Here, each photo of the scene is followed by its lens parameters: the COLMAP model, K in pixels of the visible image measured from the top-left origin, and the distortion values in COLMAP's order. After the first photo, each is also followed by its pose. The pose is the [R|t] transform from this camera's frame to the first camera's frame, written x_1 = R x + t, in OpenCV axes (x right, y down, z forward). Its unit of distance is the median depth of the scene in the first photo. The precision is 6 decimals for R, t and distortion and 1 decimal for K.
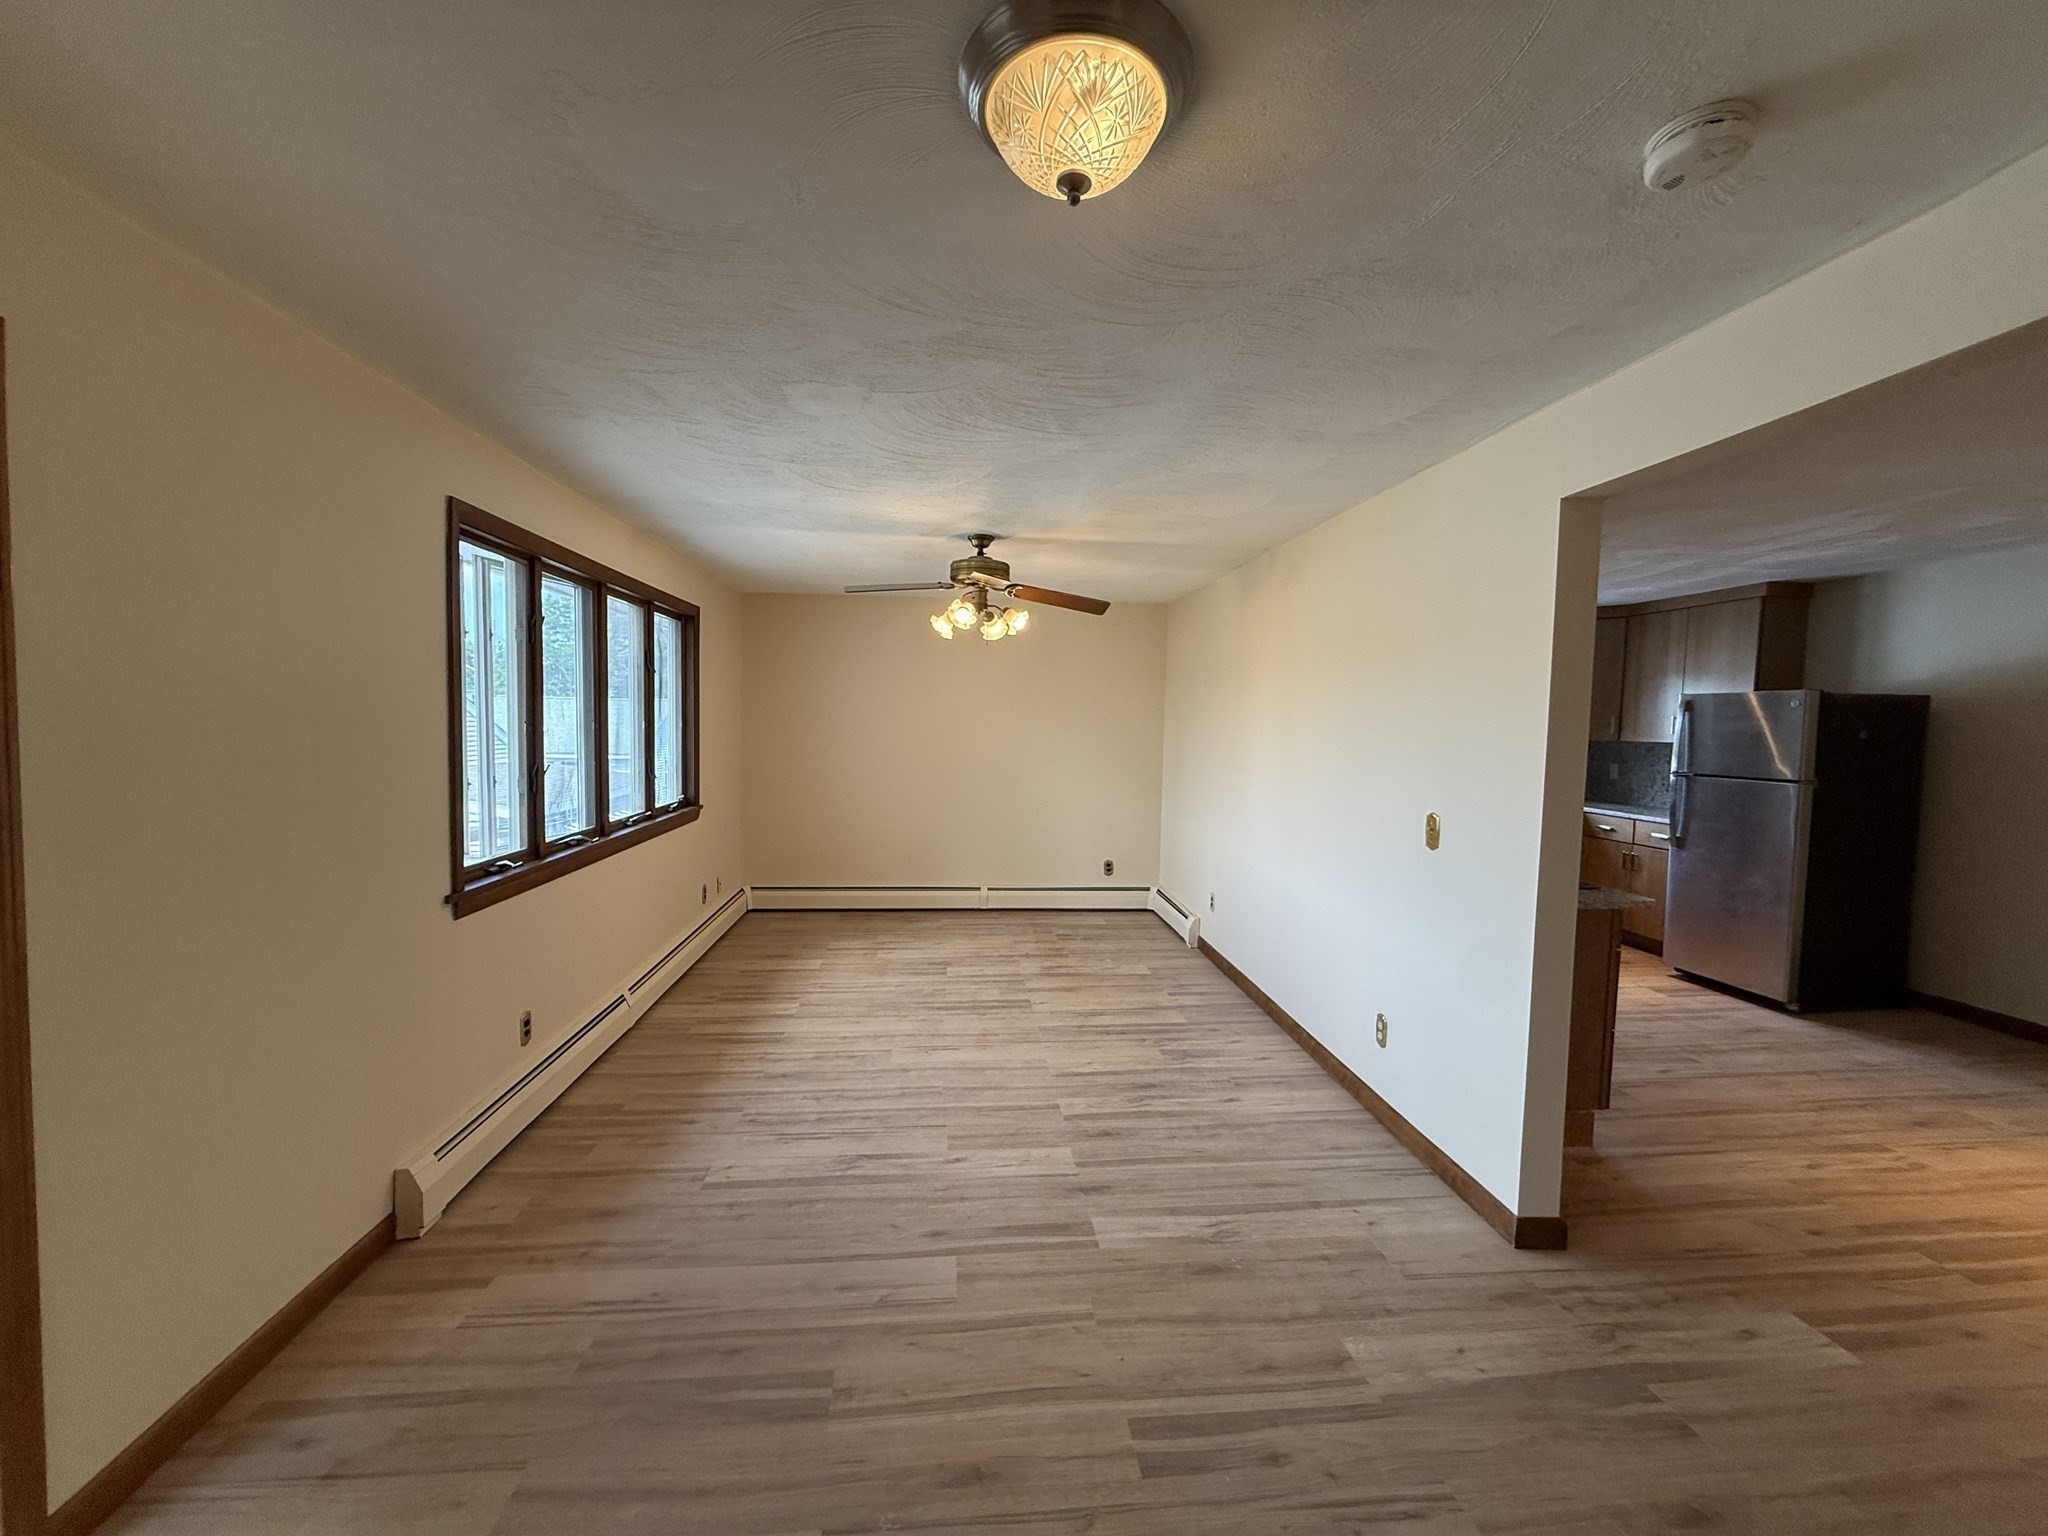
lens RADIAL K [[815.2, 0, 1024.0], [0, 815.2, 768.0], [0, 0, 1]] dist [0.001837, -0.000081]
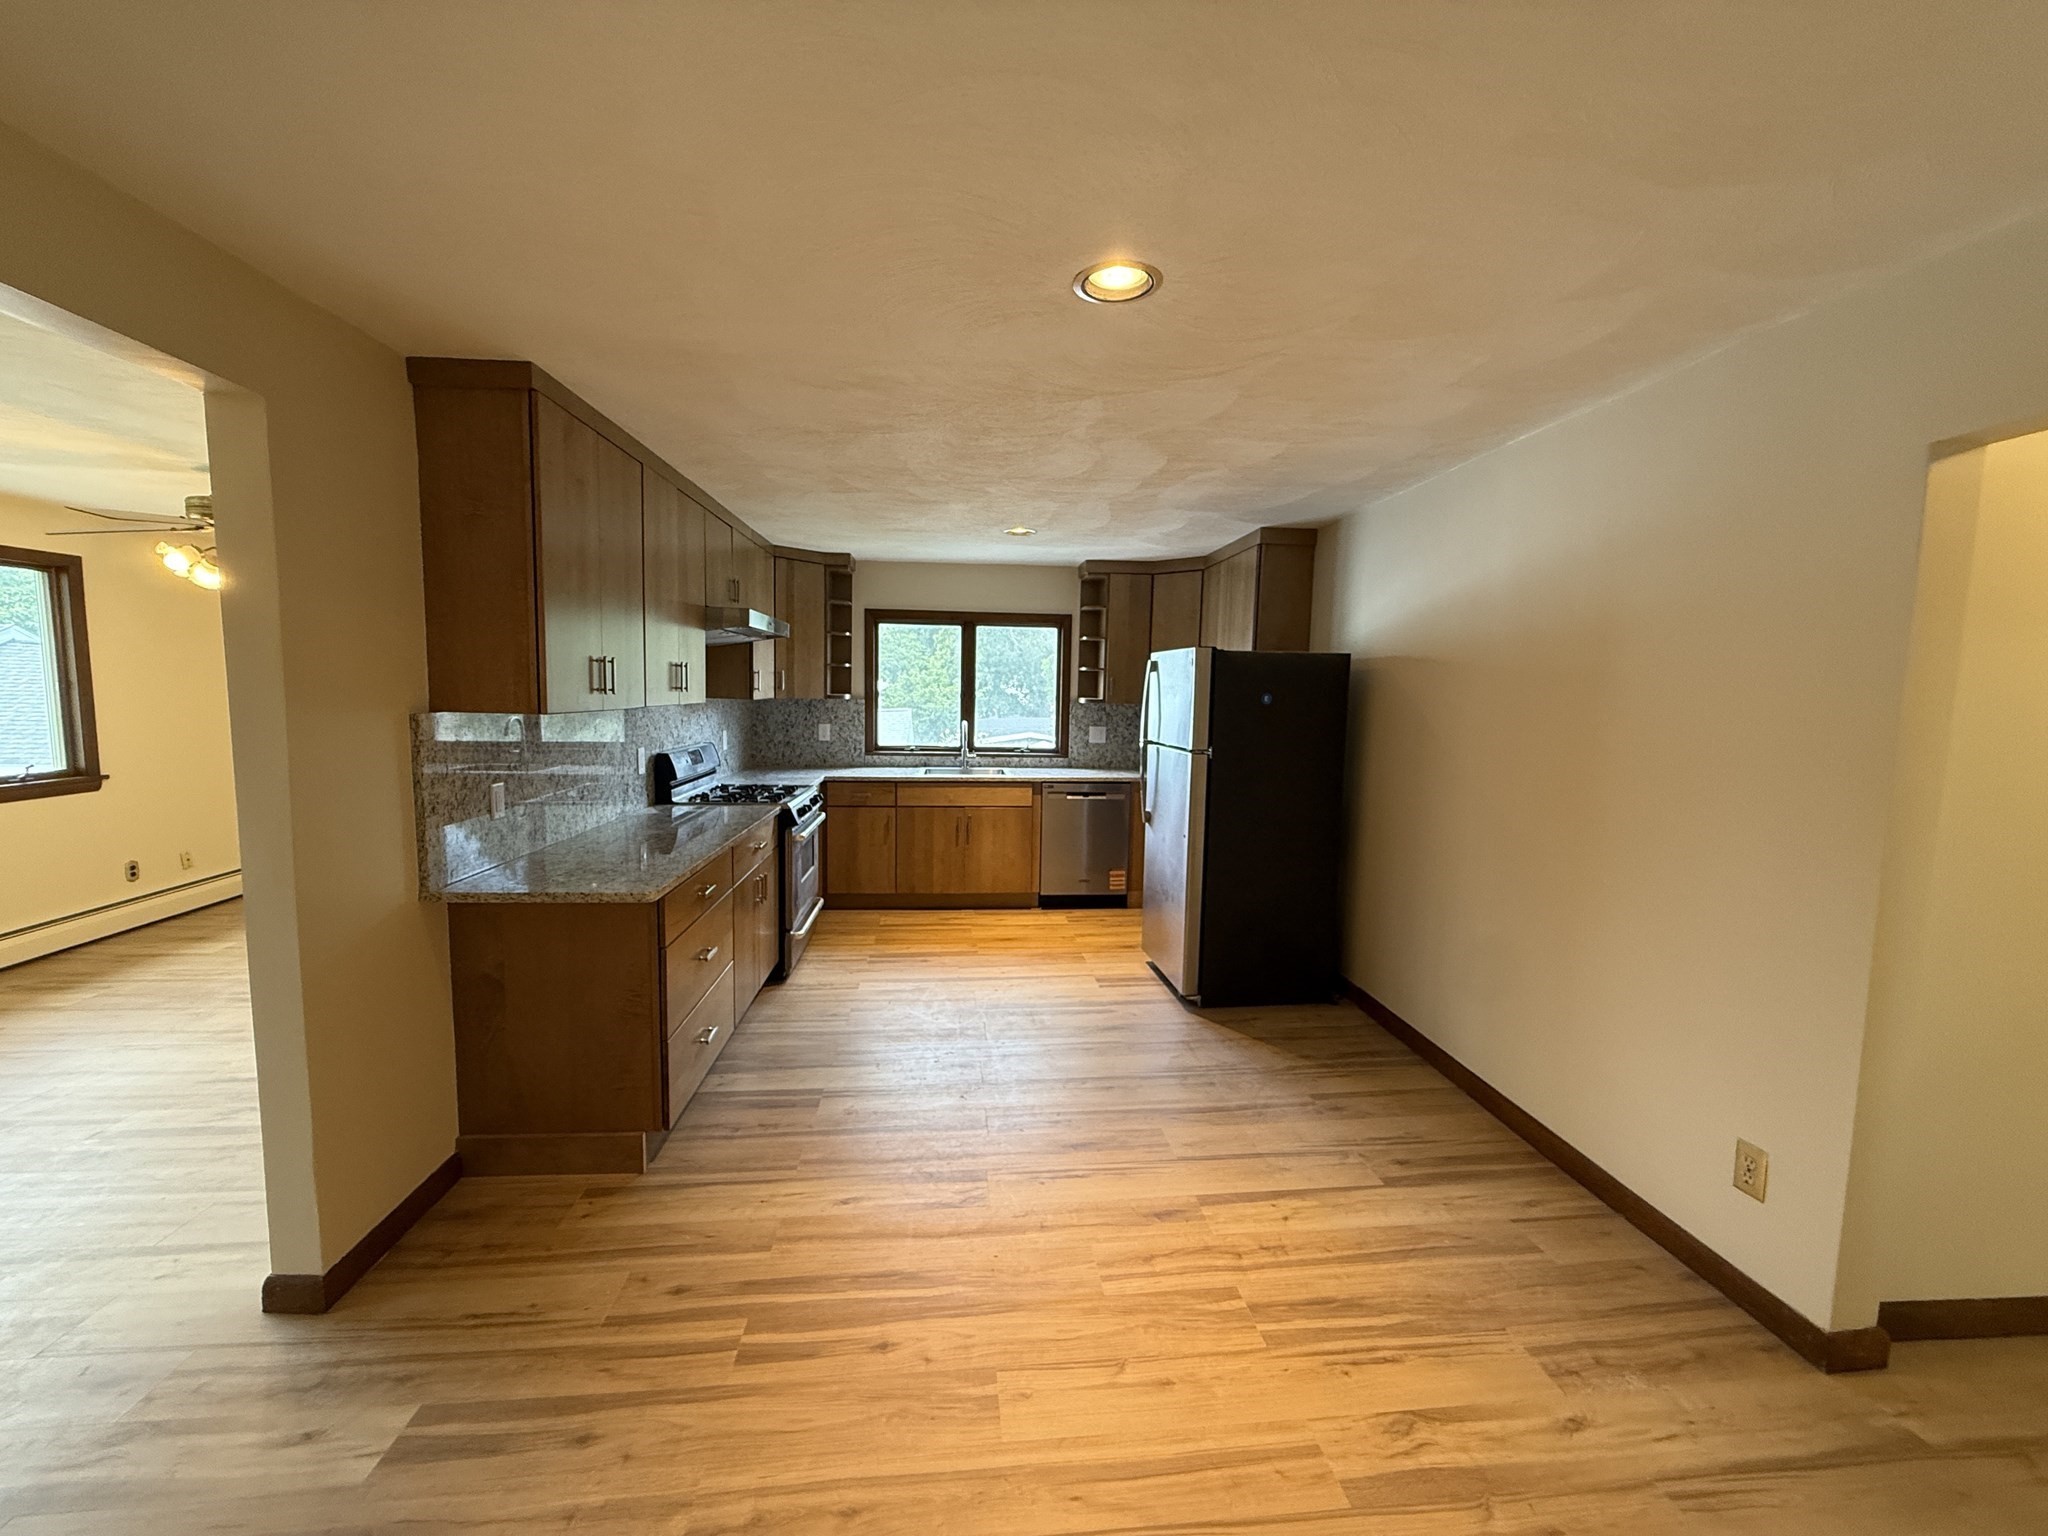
lens RADIAL K [[815.2, 0, 1024.0], [0, 815.2, 768.0], [0, 0, 1]] dist [0.001837, -0.000081]
pose [[0.999976, 0.002401, -0.006538, 1.024655], [-0.002109, 0.999019, 0.044243, -0.008898], [0.006638, -0.044228, 0.998999, 0.138769]]
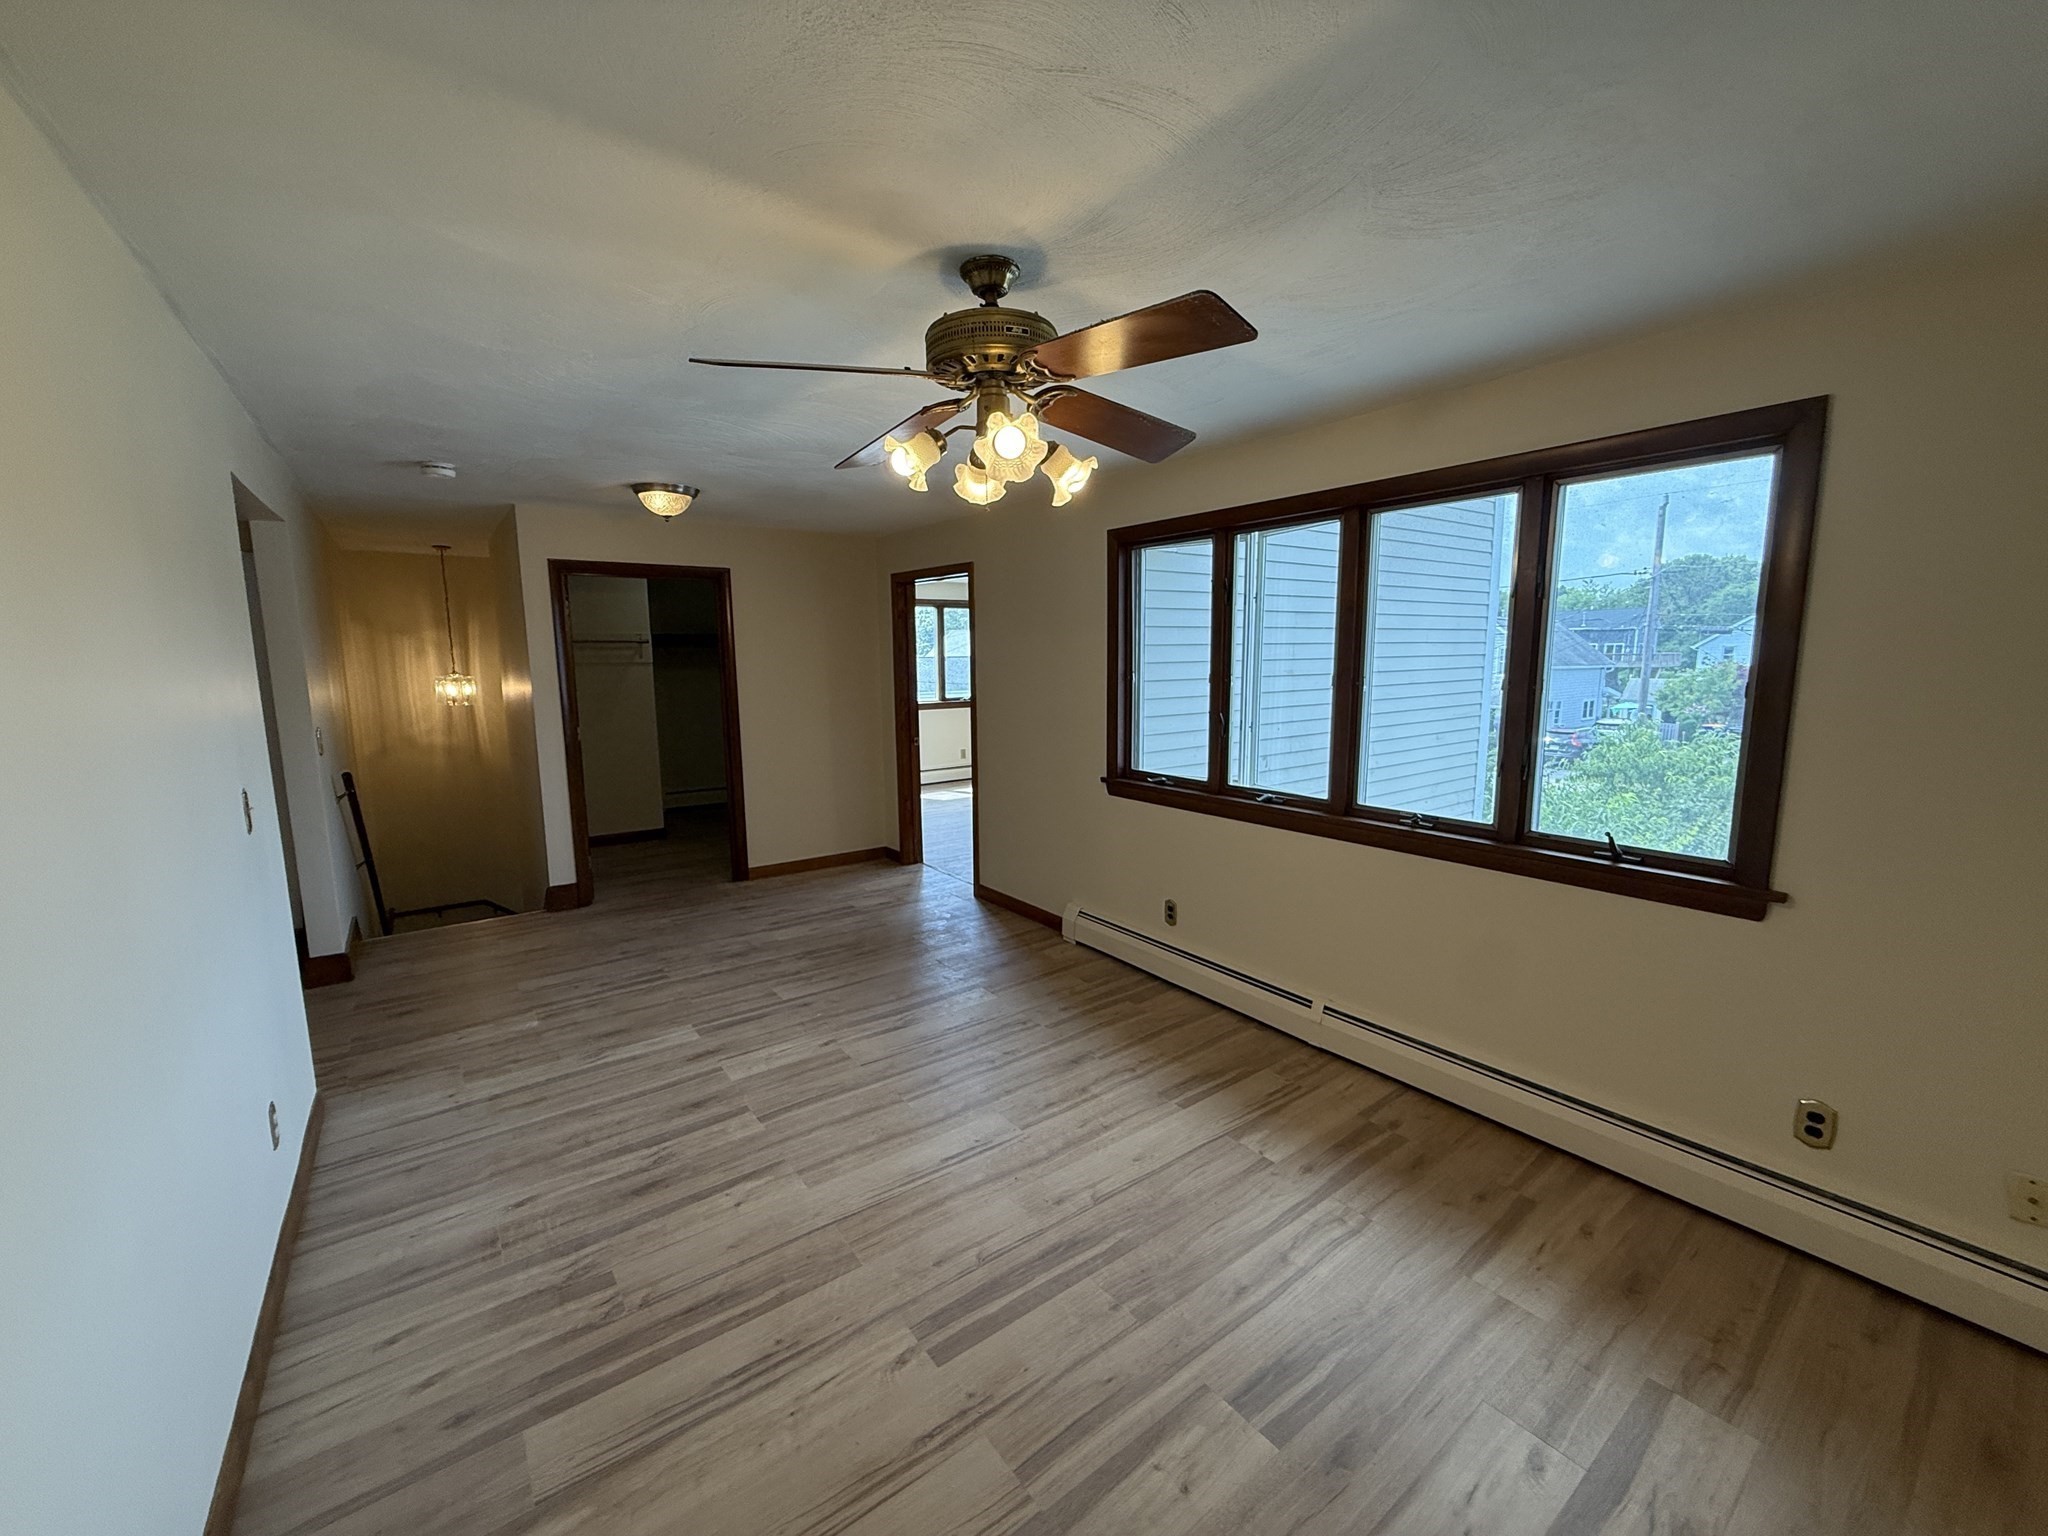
lens RADIAL K [[815.2, 0, 1024.0], [0, 815.2, 768.0], [0, 0, 1]] dist [0.001837, -0.000081]
pose [[-0.856293, 0.061224, -0.512849, 0.223931], [-0.038415, 0.982650, 0.181450, -0.124354], [0.515060, 0.175075, -0.839084, 1.808130]]
